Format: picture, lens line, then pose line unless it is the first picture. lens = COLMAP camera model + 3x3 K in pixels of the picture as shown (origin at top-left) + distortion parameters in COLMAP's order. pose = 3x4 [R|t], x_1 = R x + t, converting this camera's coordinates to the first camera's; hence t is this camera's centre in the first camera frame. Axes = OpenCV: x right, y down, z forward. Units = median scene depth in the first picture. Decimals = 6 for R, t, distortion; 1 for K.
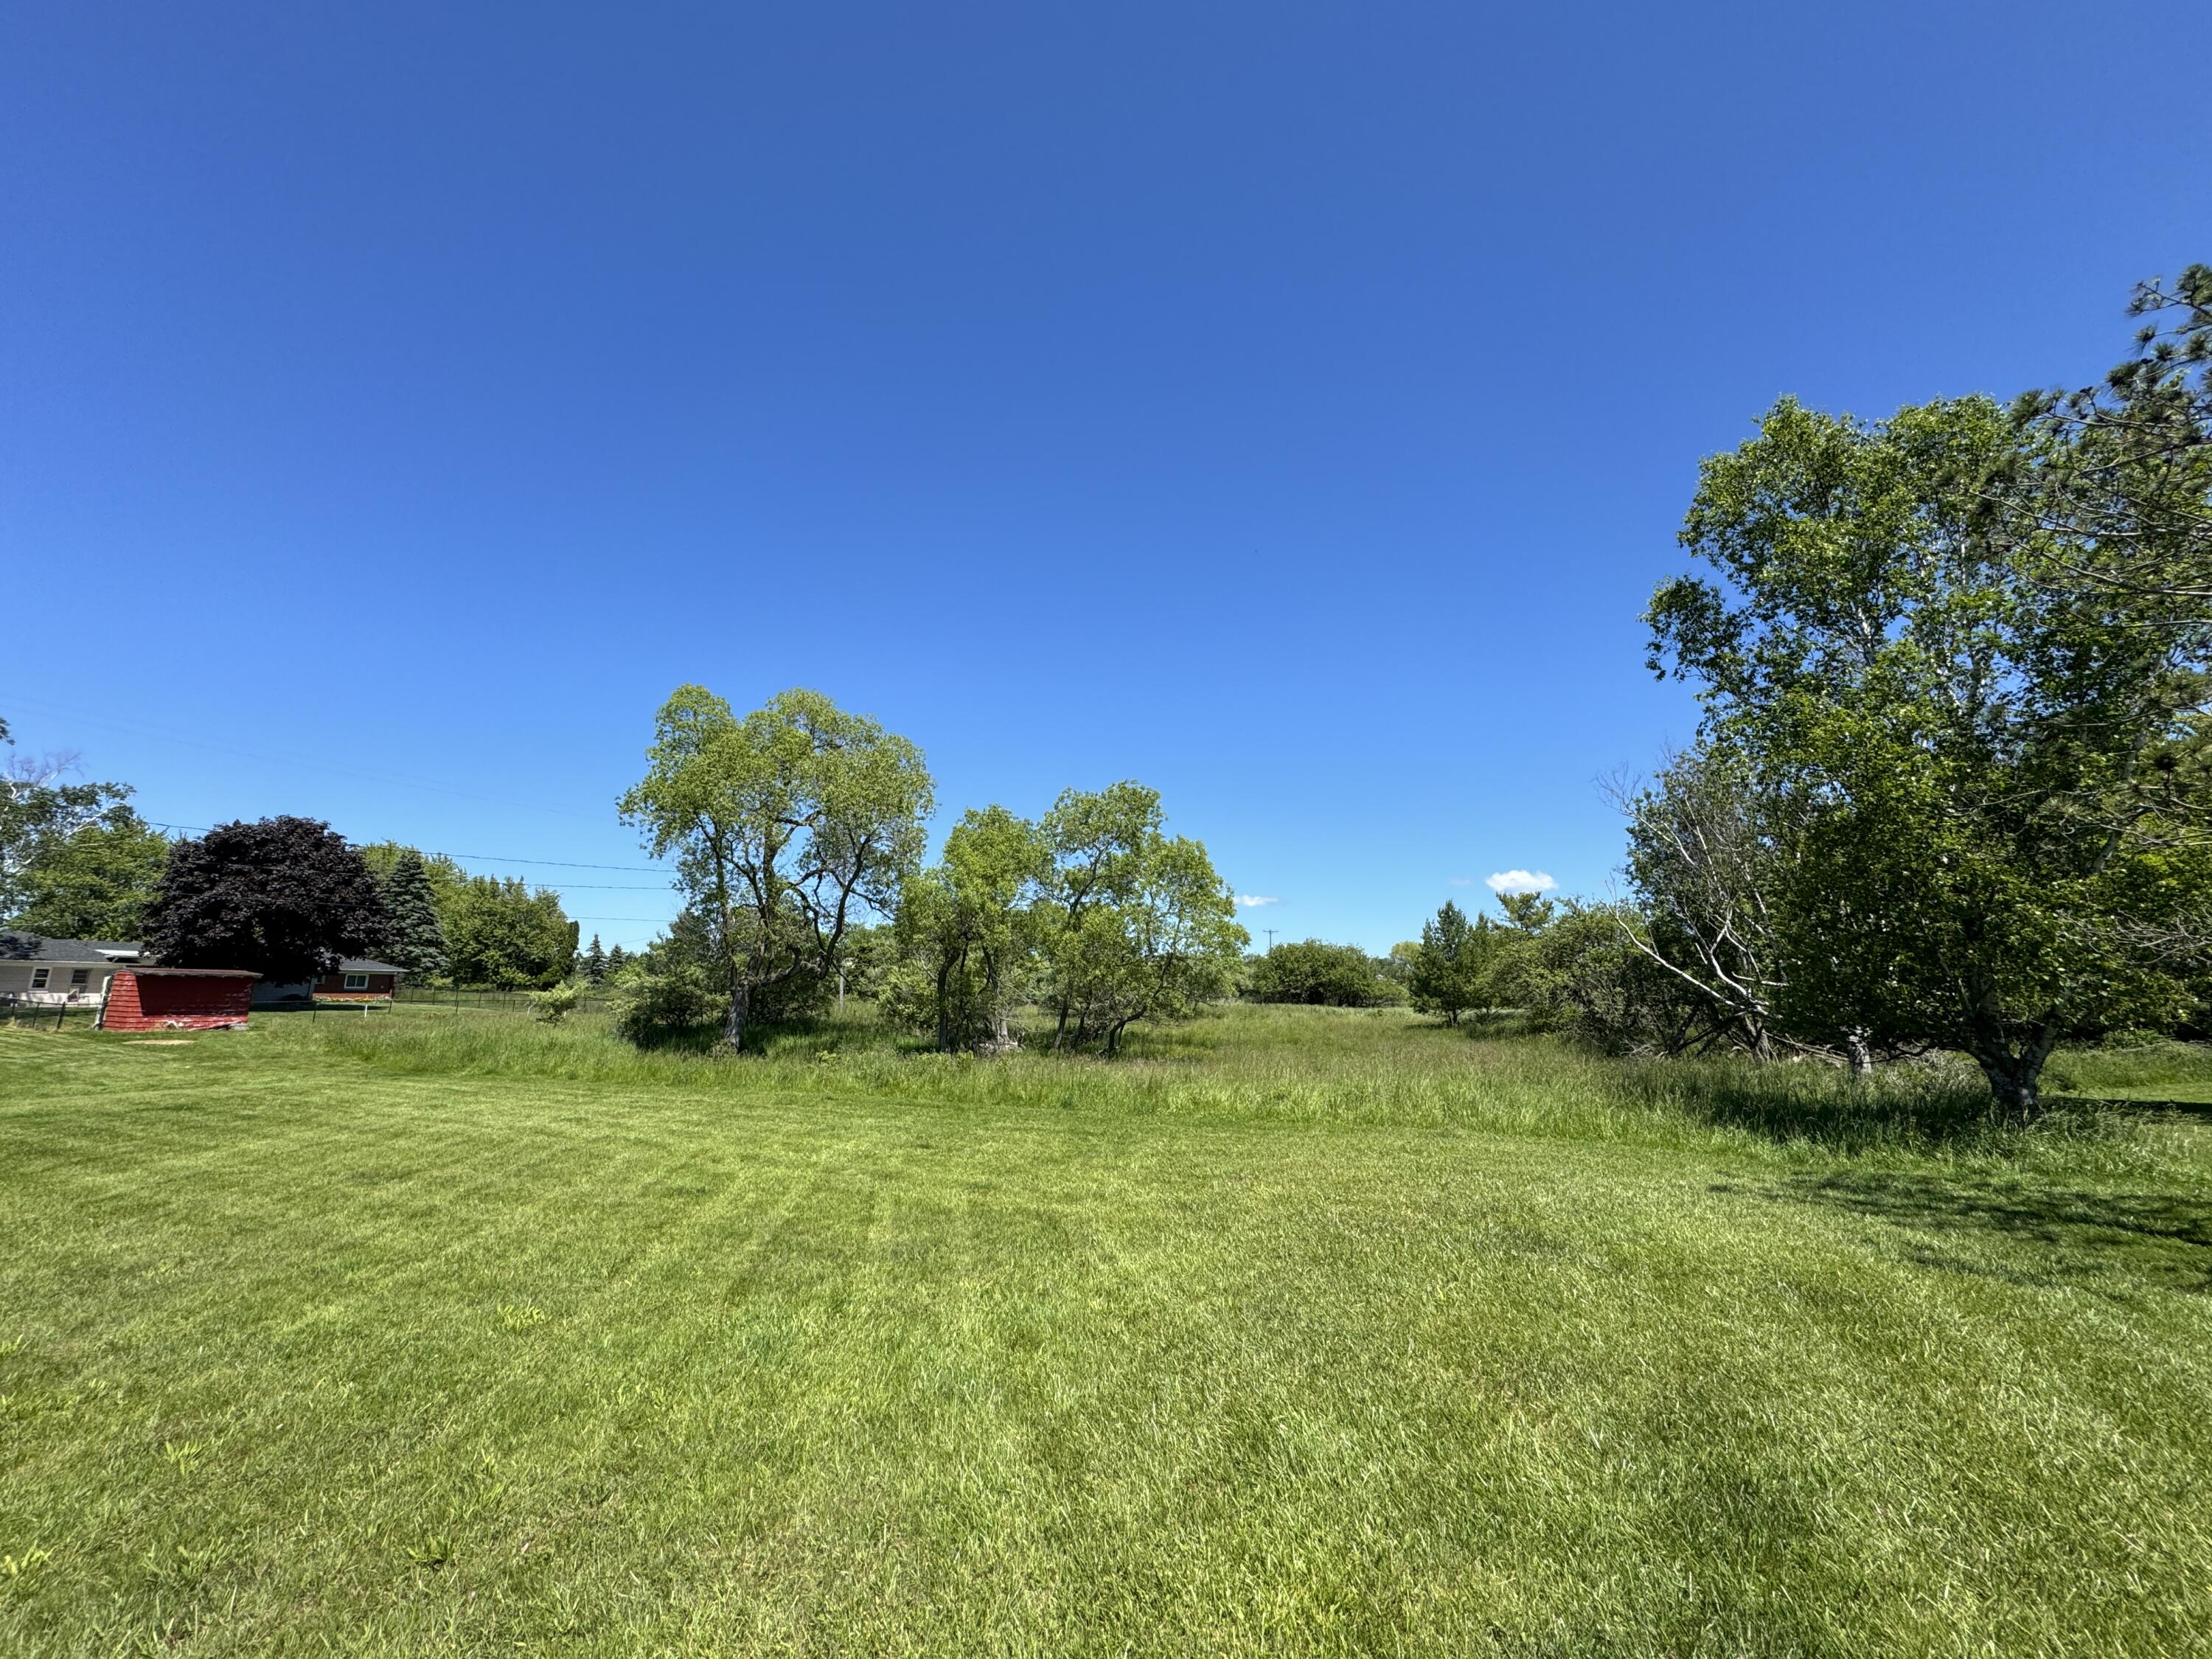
lens RADIAL K [[873.1, 0, 1102.5], [0, 873.1, 813.9], [0, 0, 1]] dist [-0.000374, -0.000037]
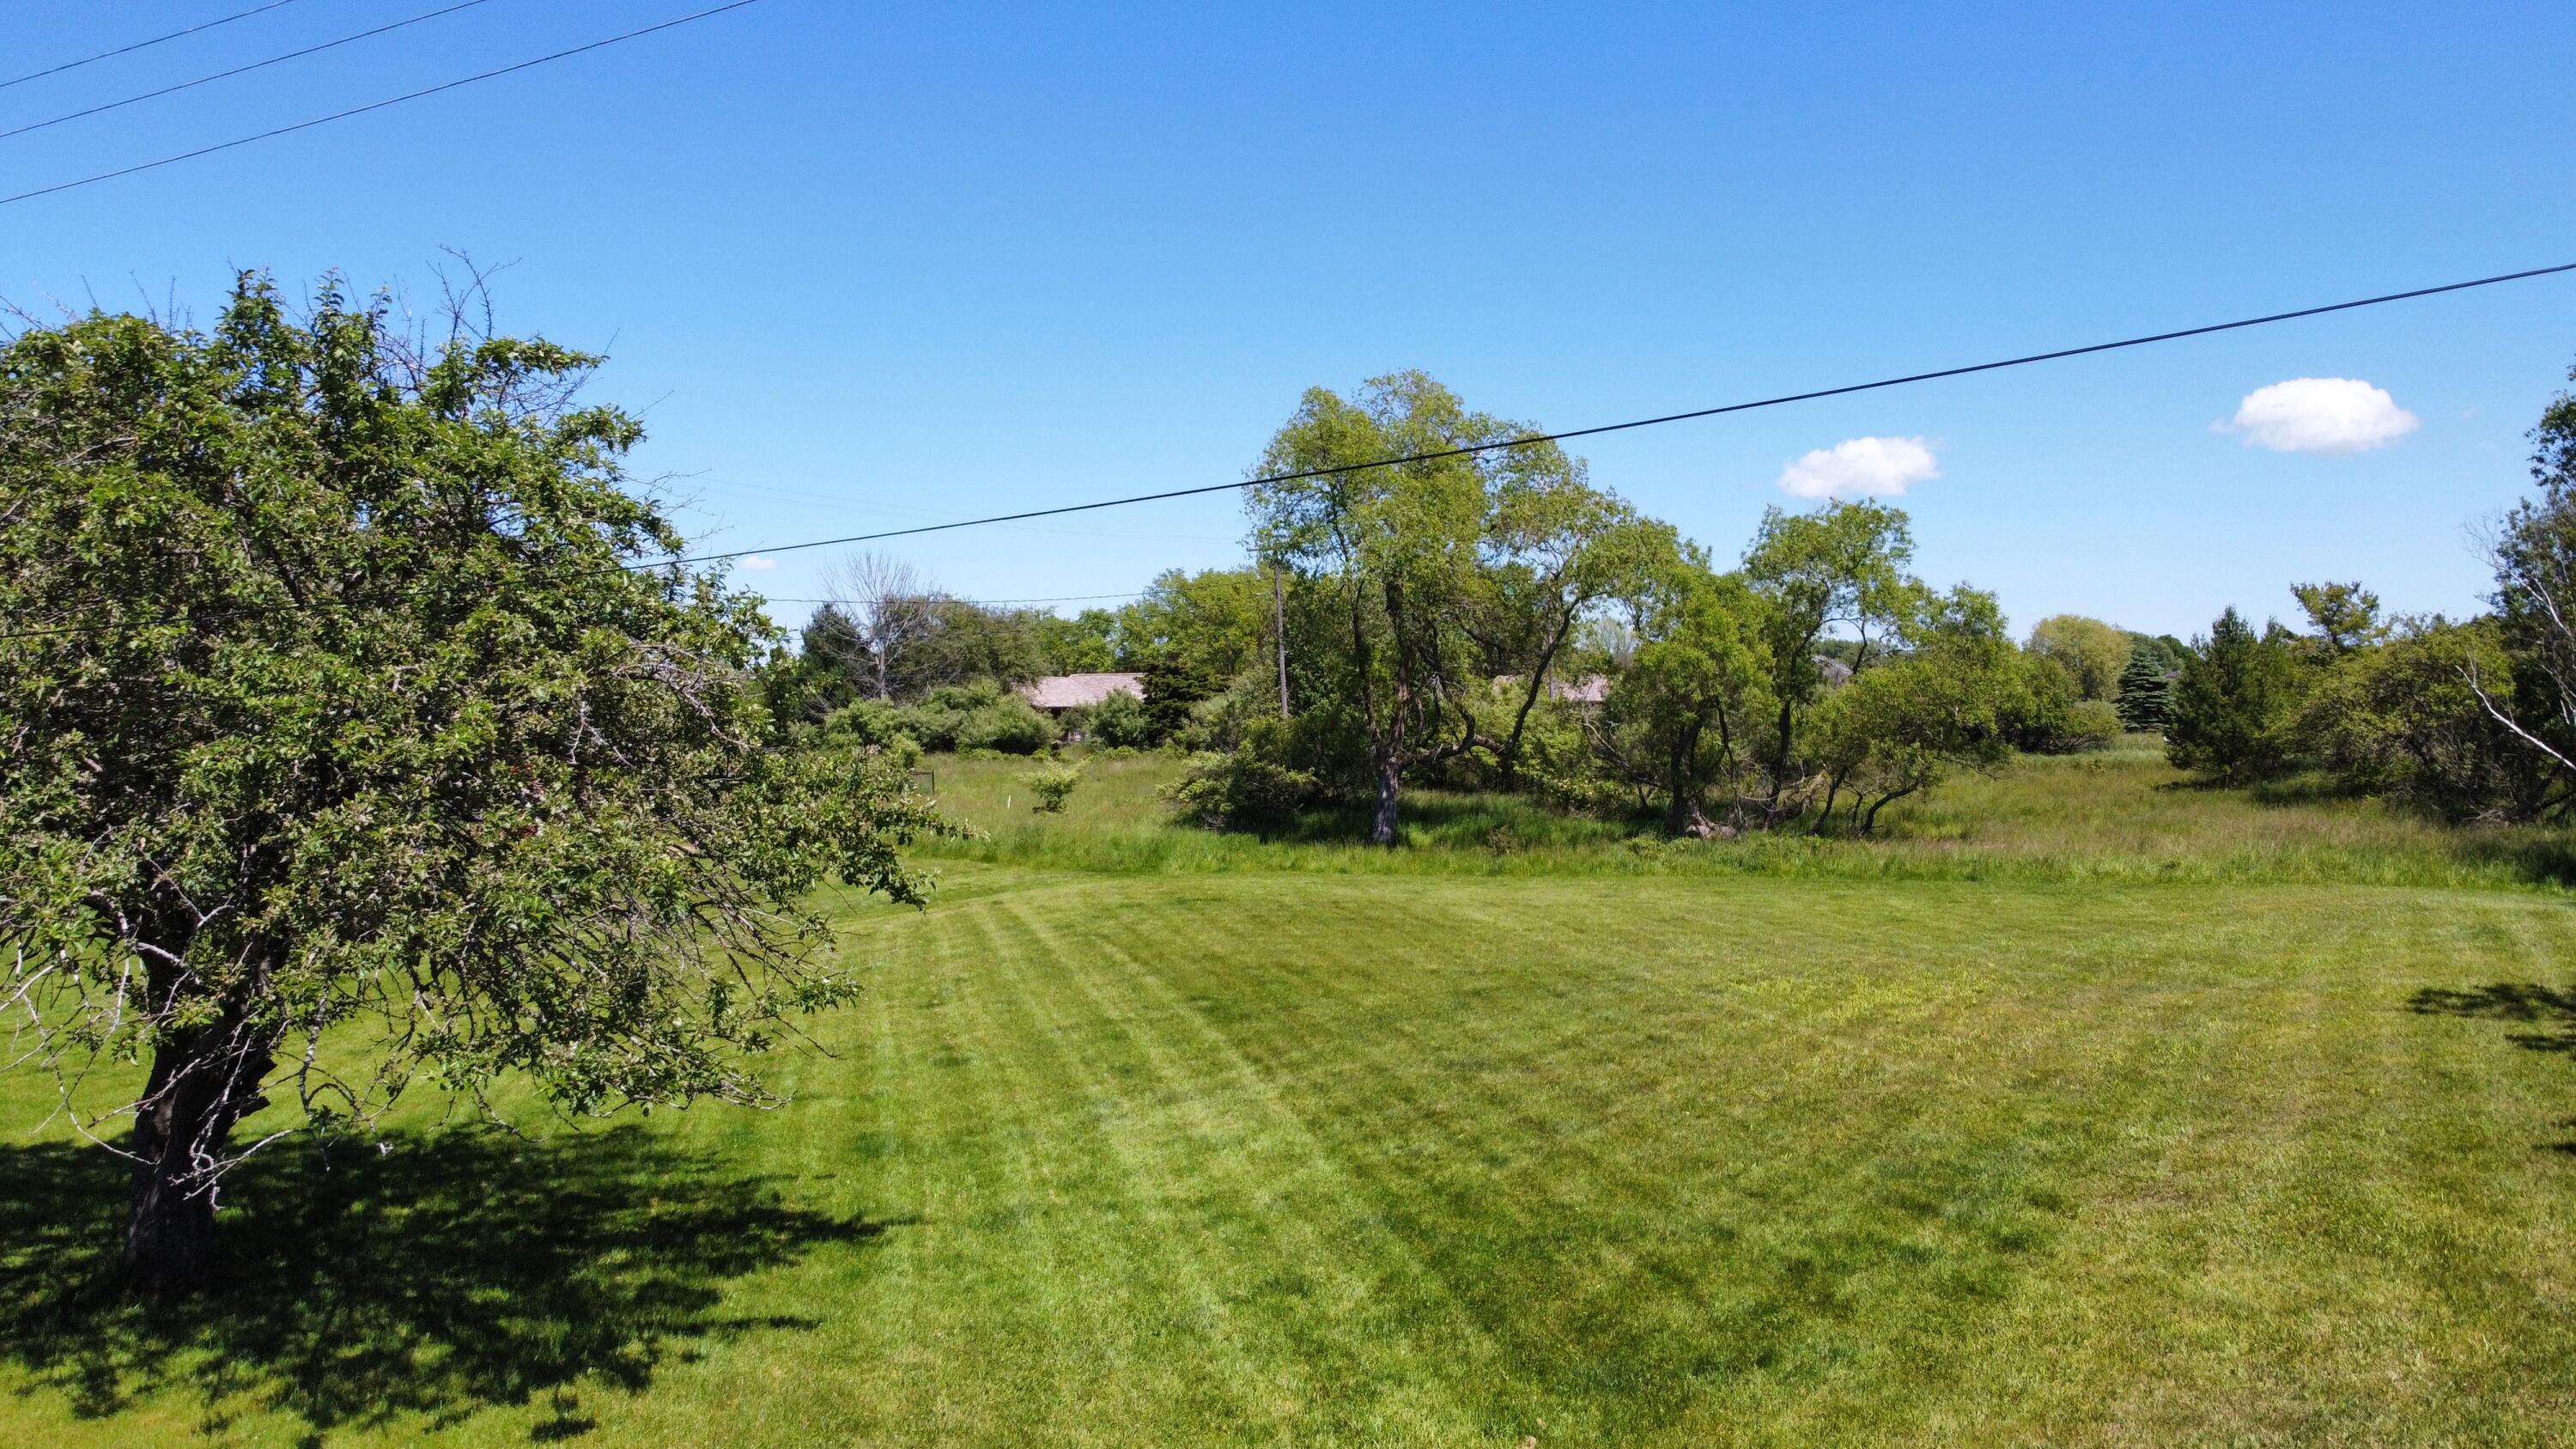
lens RADIAL K [[1941.5, 0, 1288.0], [0, 1941.5, 724.5], [0, 0, 1]] dist [-0.019125, 0.009654]
pose [[0.999577, -0.023460, -0.017191, -0.351553], [0.026540, 0.977521, 0.209160, -0.162754], [0.011897, -0.209527, 0.977730, -0.566350]]
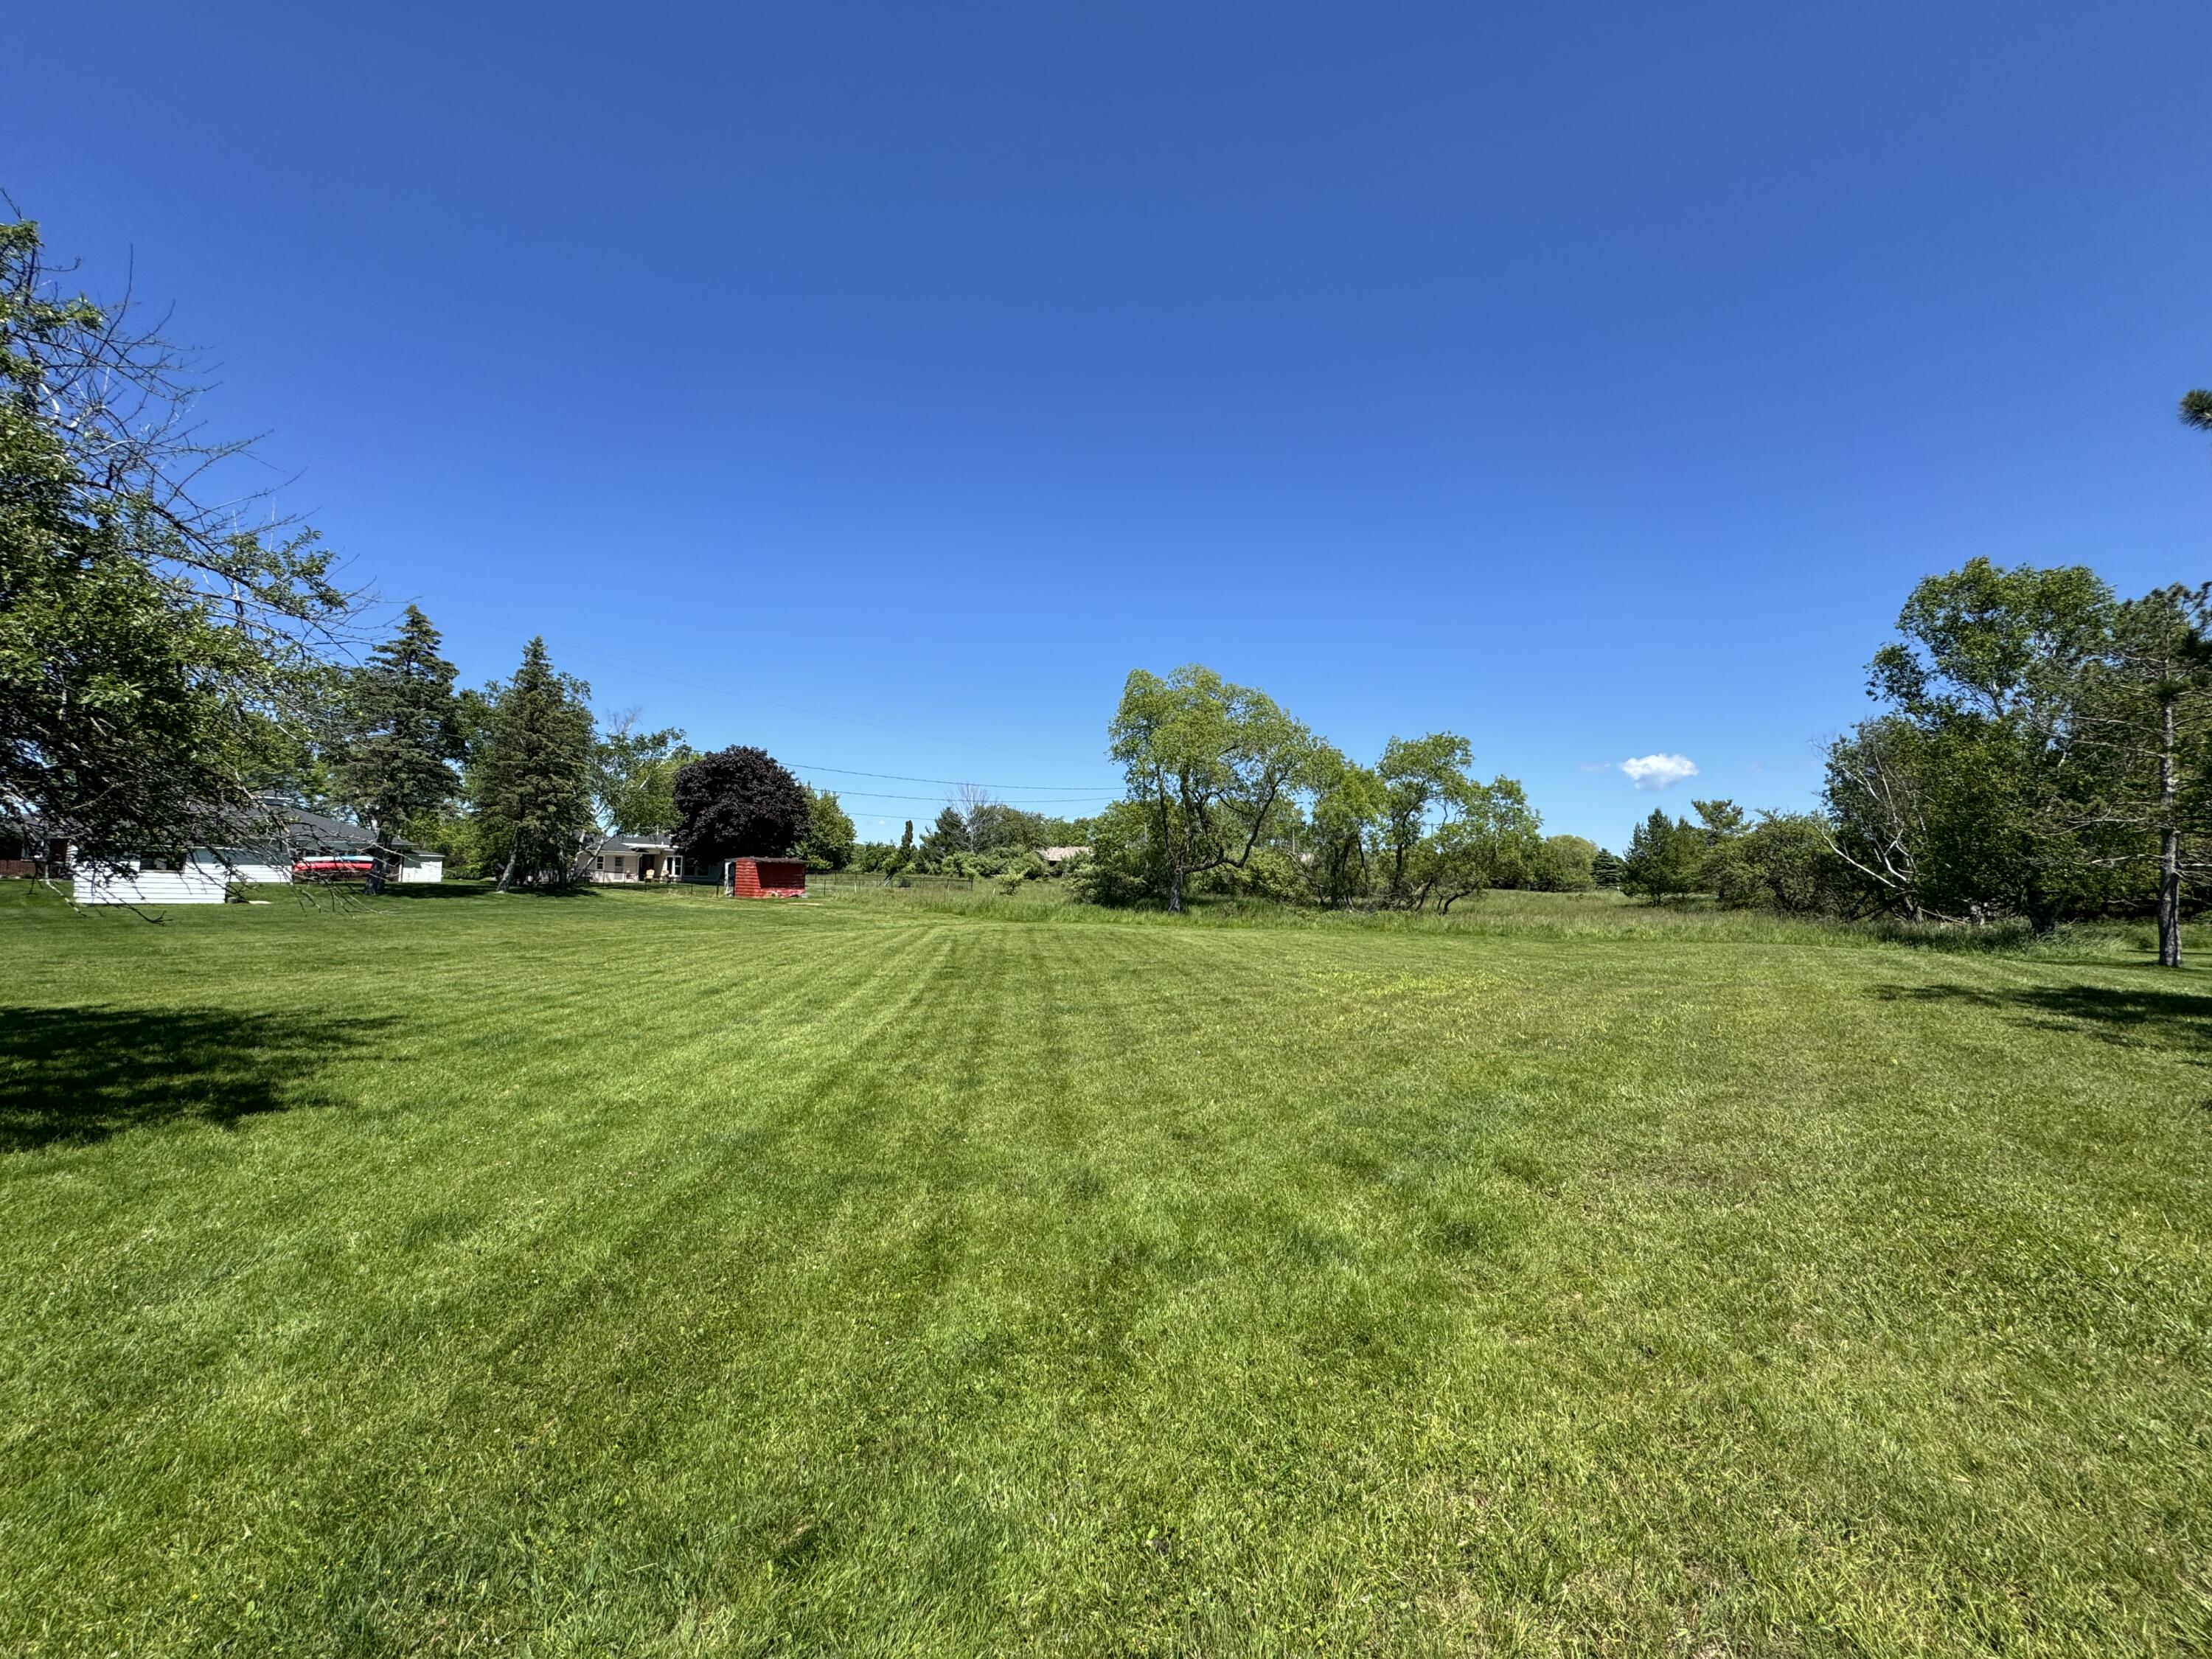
lens RADIAL K [[873.9, 0, 1100.6], [0, 873.9, 827.9], [0, 0, 1]] dist [-0.003469, -0.000090]
pose [[0.992459, 0.000937, -0.122576, -0.268292], [0.016575, 0.989760, 0.141773, -0.070848], [0.121453, -0.142736, 0.982281, -0.367687]]
